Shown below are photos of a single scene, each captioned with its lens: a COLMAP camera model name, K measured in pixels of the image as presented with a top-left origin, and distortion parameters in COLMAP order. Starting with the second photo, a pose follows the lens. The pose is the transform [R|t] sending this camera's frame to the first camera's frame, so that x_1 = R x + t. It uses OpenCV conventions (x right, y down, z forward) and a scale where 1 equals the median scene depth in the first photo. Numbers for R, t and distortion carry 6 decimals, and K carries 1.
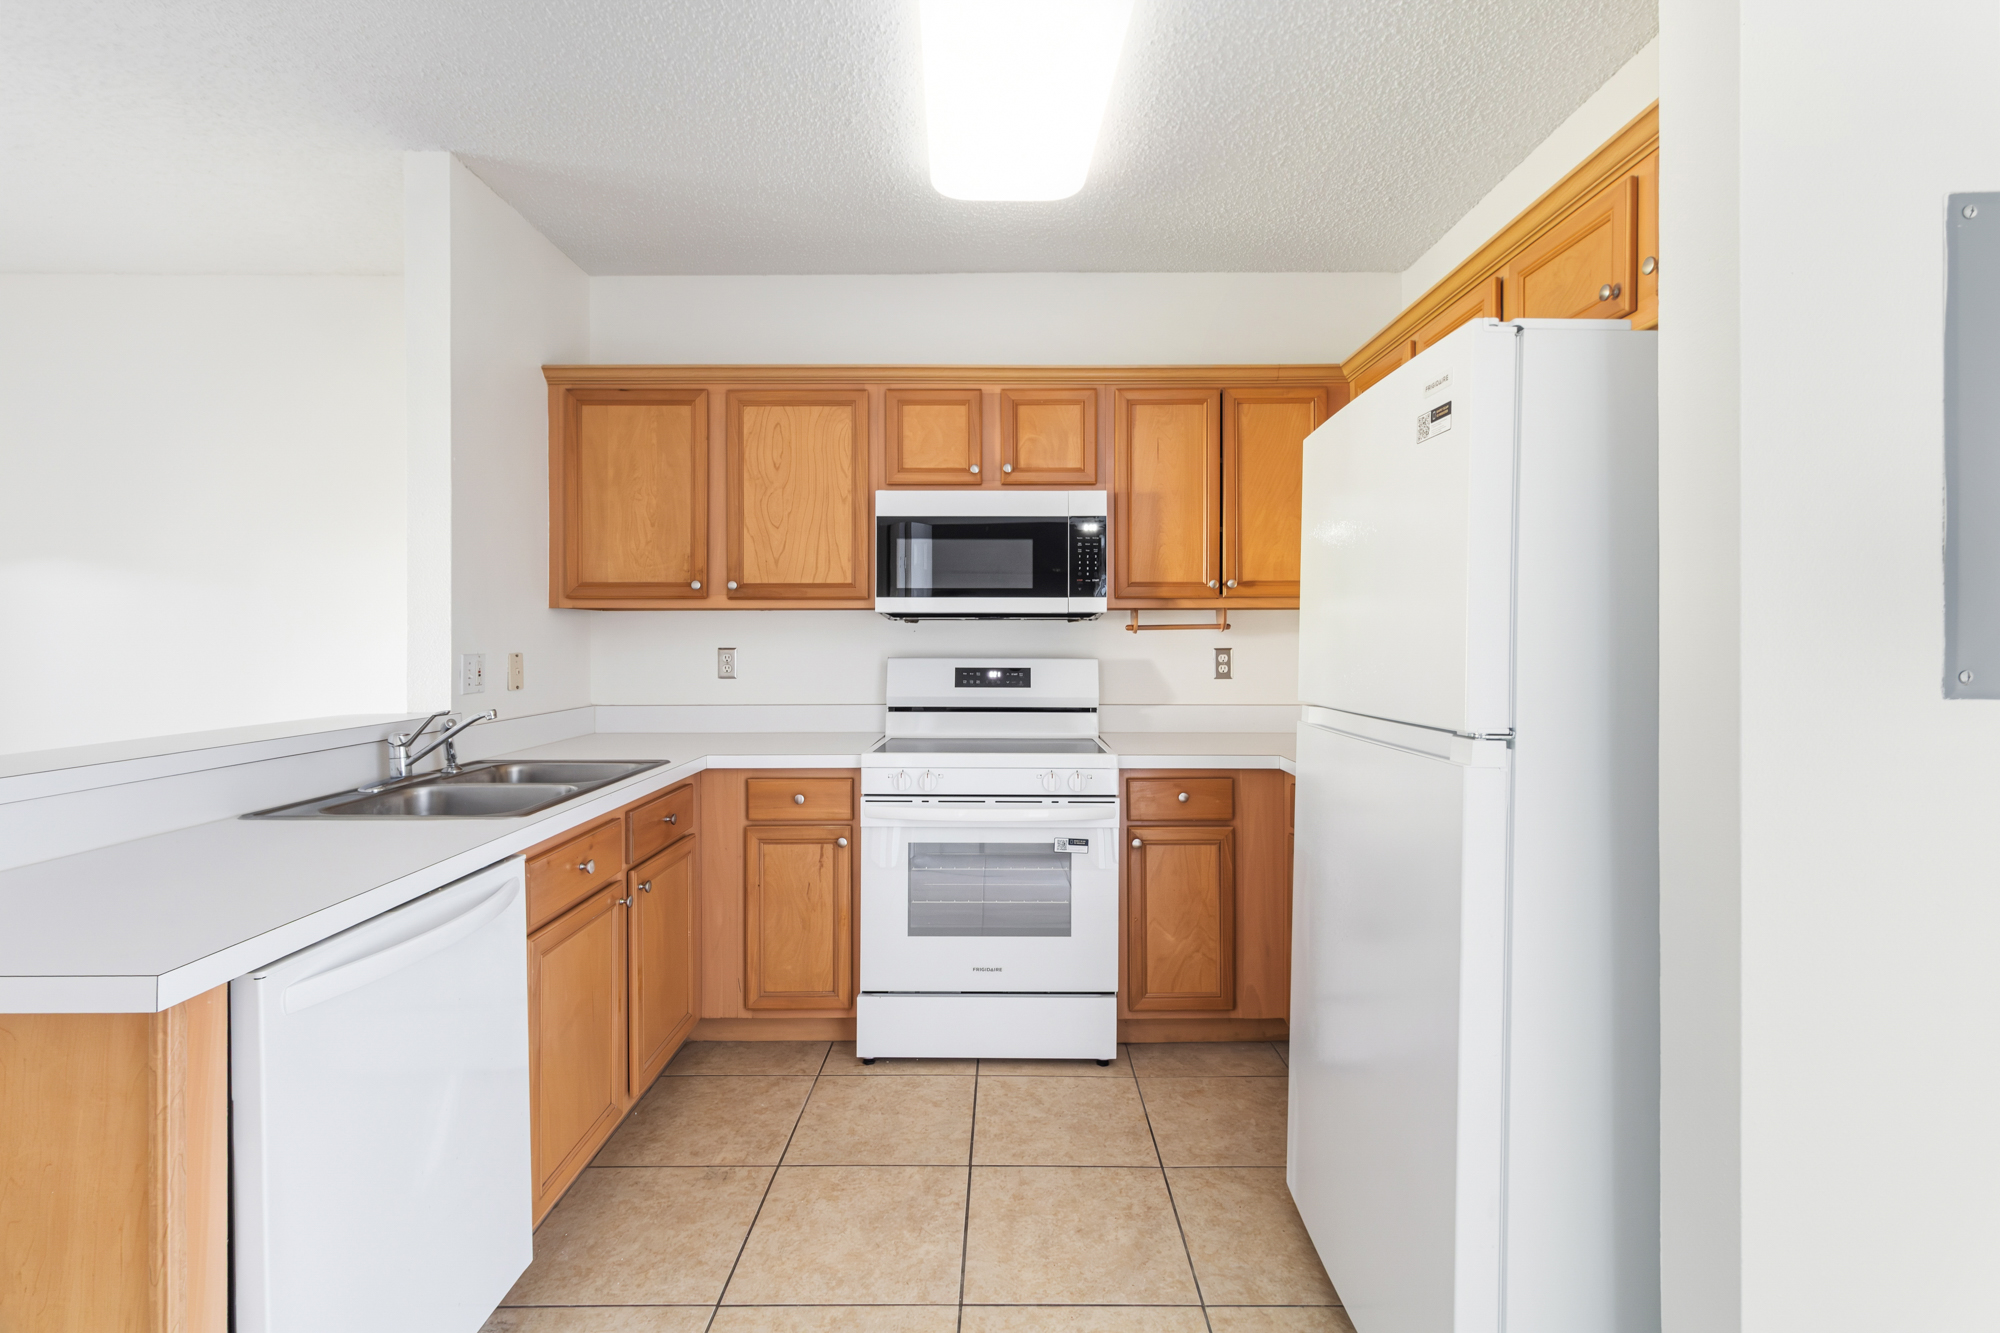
lens RADIAL K [[912.7, 0, 994.9], [0, 912.7, 644.3], [0, 0, 1]] dist [-0.001549, -0.000411]
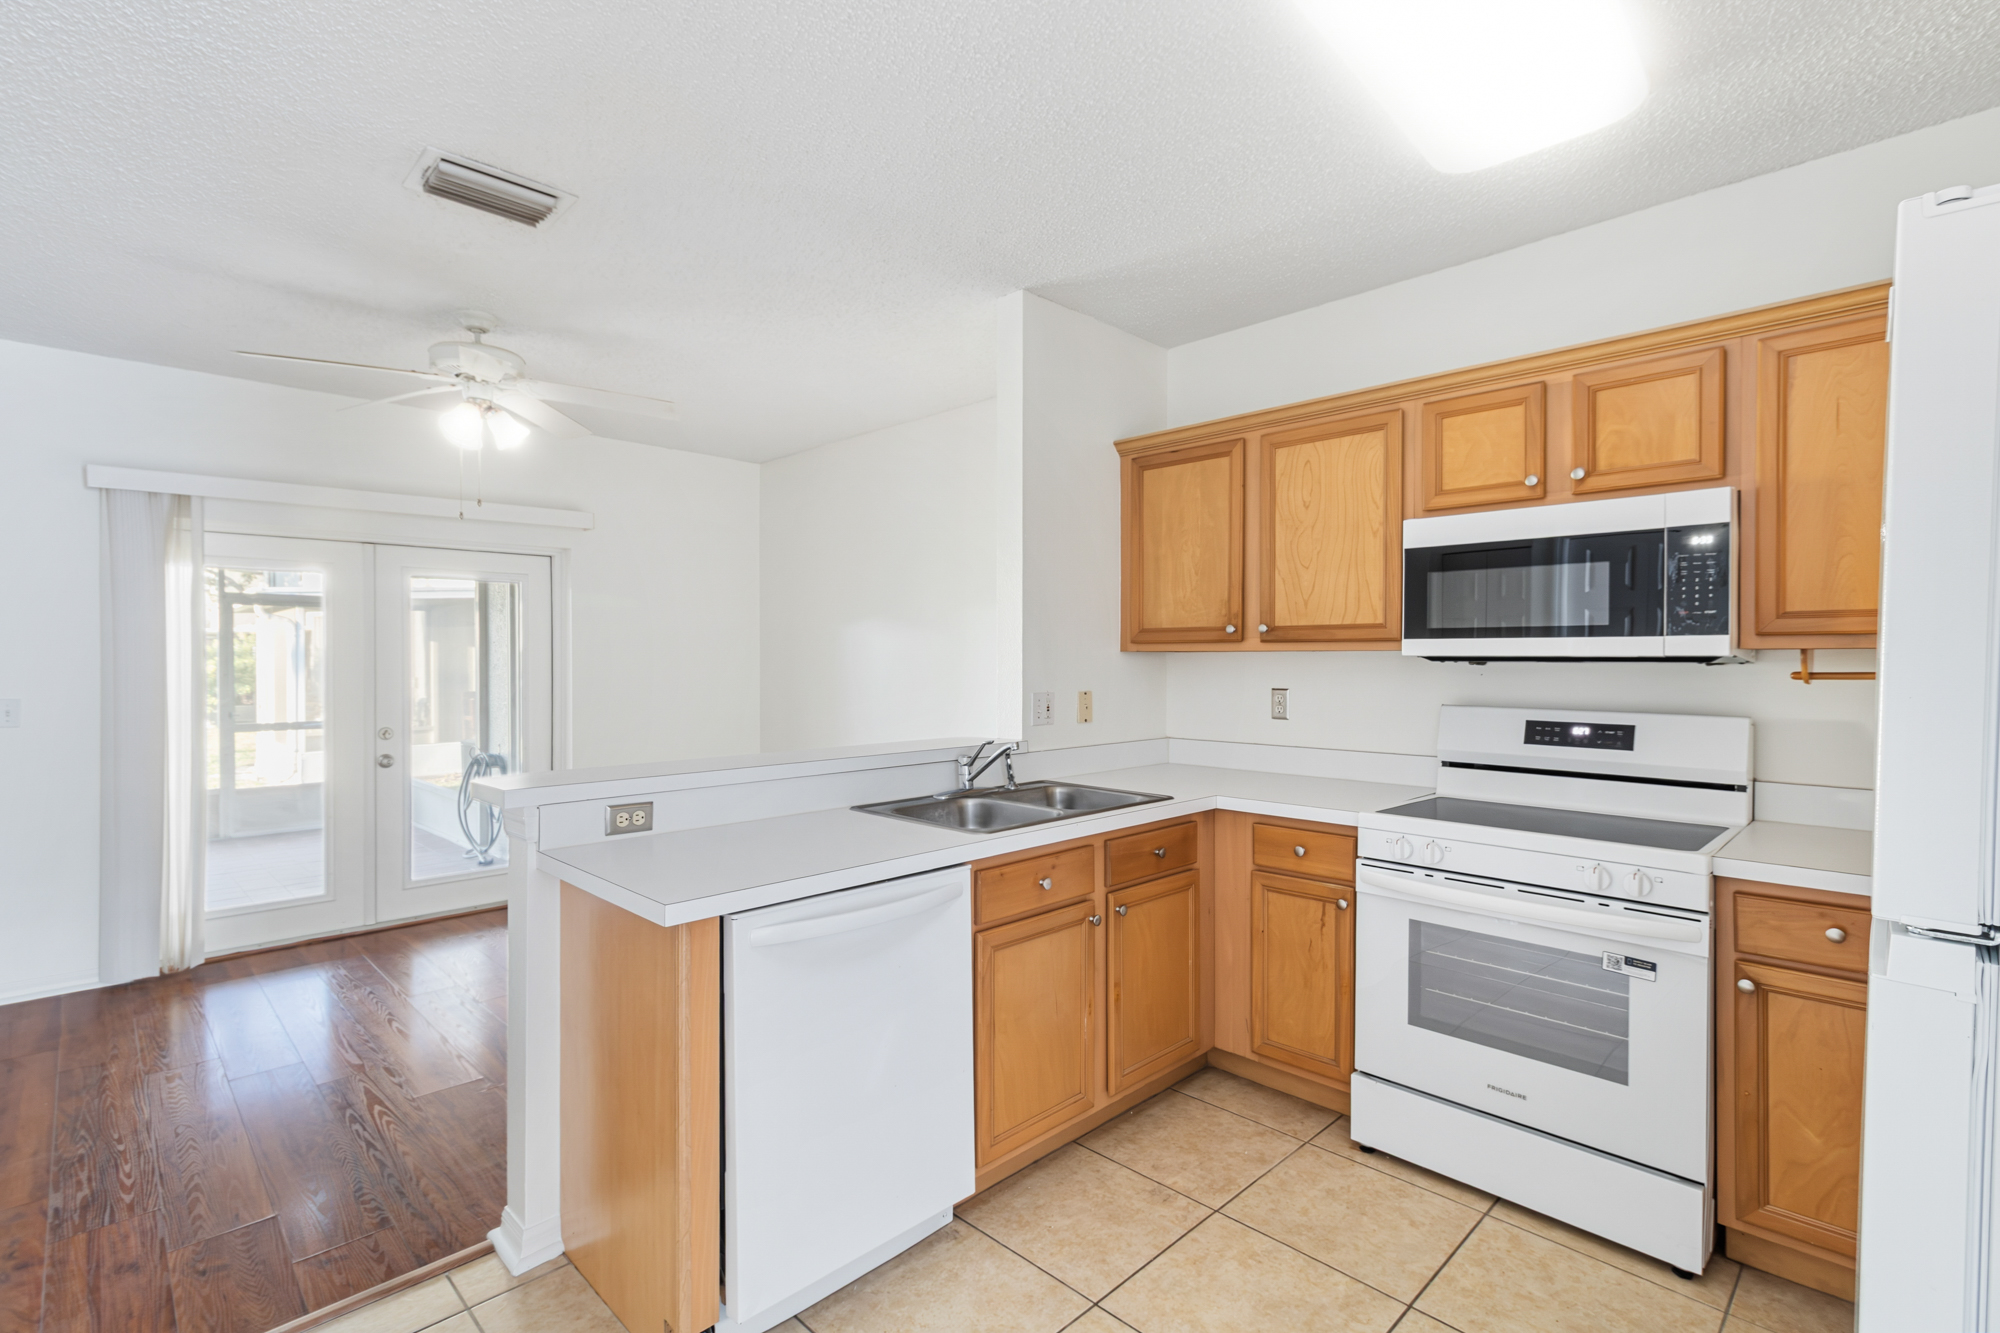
lens RADIAL K [[915.9, 0, 1000.0], [0, 915.9, 666.5], [0, 0, 1]] dist [0.001684, 0.000656]
pose [[0.706915, 0.007806, -0.707256, 0.245091], [-0.006205, 0.999969, 0.004834, -0.028607], [0.707272, 0.000971, 0.706941, 0.088044]]
